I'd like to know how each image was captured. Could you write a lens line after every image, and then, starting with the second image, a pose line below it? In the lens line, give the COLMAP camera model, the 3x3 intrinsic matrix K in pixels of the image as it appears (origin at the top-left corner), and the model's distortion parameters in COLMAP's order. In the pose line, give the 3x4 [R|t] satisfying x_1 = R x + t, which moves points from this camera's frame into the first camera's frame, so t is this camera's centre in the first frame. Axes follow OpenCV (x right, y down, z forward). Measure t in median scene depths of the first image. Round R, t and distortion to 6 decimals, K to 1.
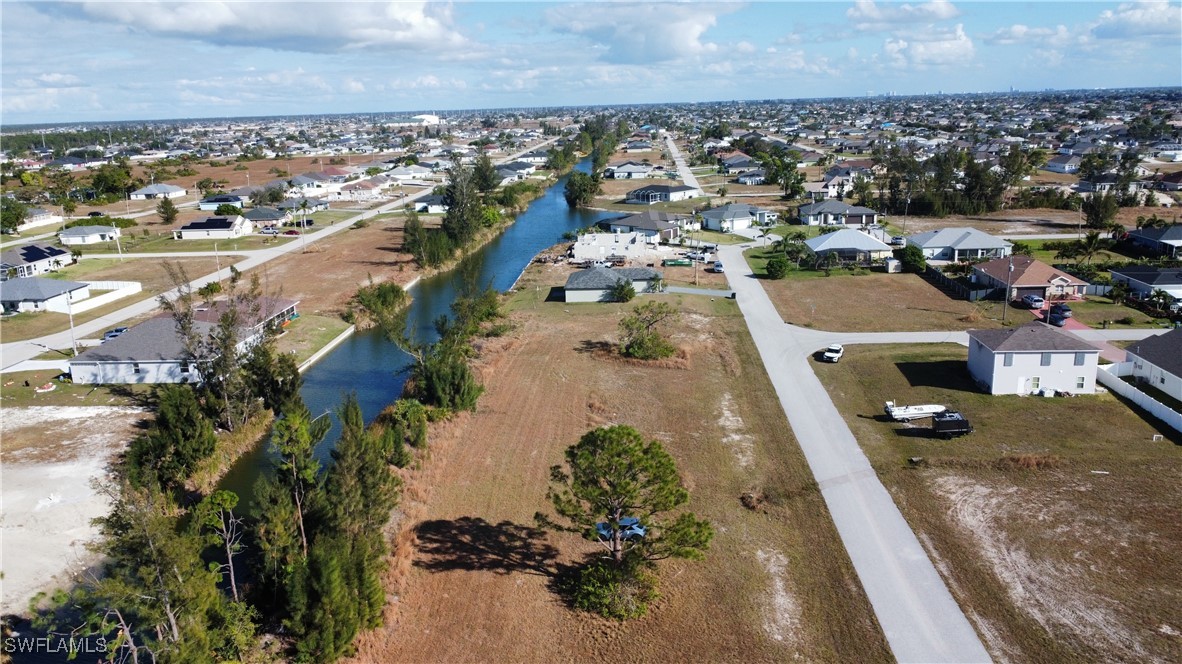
lens RADIAL K [[885.9, 0, 582.0], [0, 885.9, 333.0], [0, 0, 1]] dist [0.007132, -0.003518]
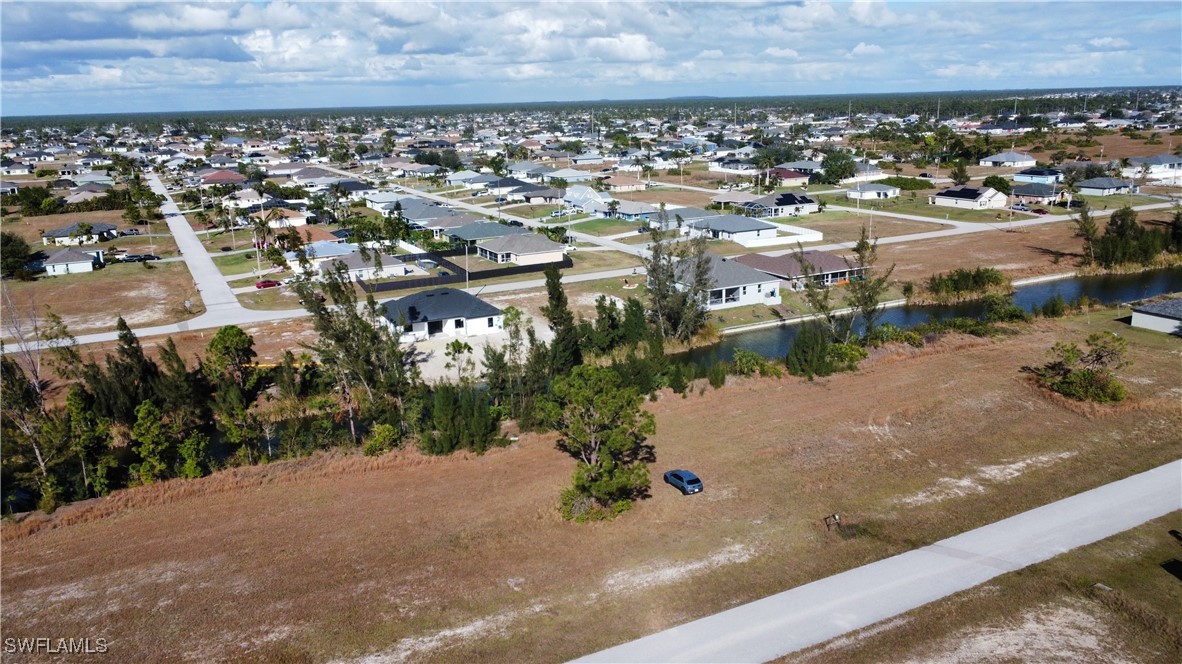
lens RADIAL K [[885.9, 0, 582.0], [0, 885.9, 333.0], [0, 0, 1]] dist [0.007132, -0.003518]
pose [[0.517922, 0.237504, -0.821796, 0.624988], [-0.206535, 0.966982, 0.149298, -0.071772], [0.830120, 0.092404, 0.549874, 0.194337]]
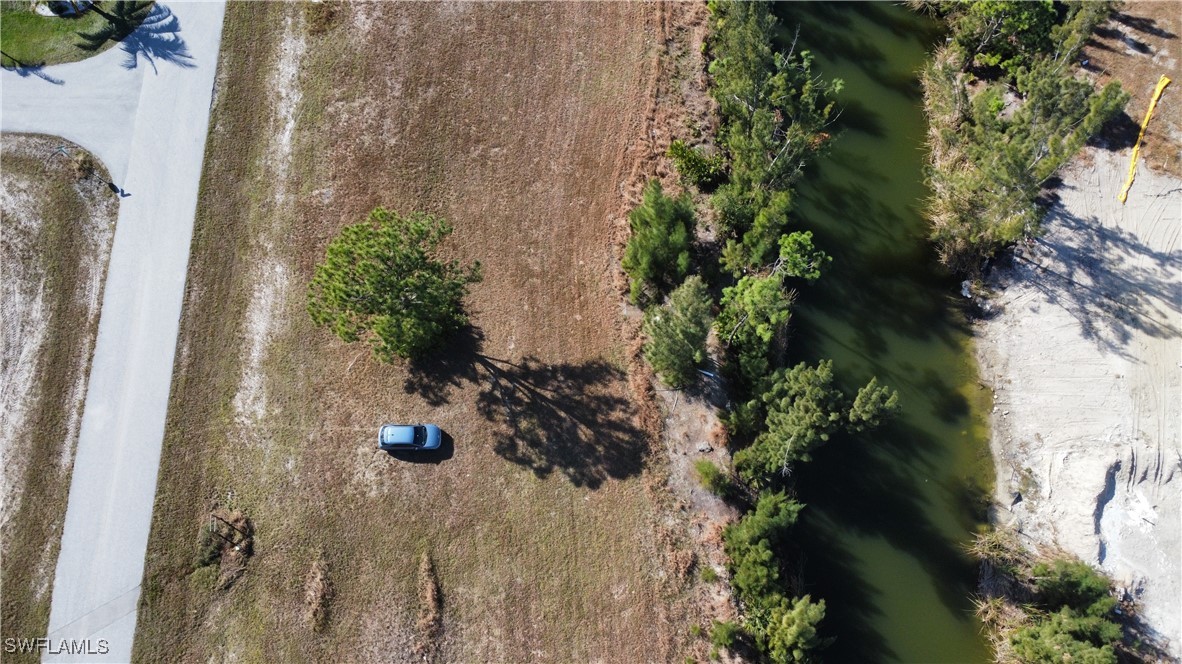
lens RADIAL K [[885.9, 0, 582.0], [0, 885.9, 333.0], [0, 0, 1]] dist [0.007132, -0.003518]
pose [[-0.996735, 0.077035, -0.024186, -0.086014], [-0.018822, 0.069610, 0.997397, -0.494350], [0.078518, 0.994595, -0.067933, 0.713580]]
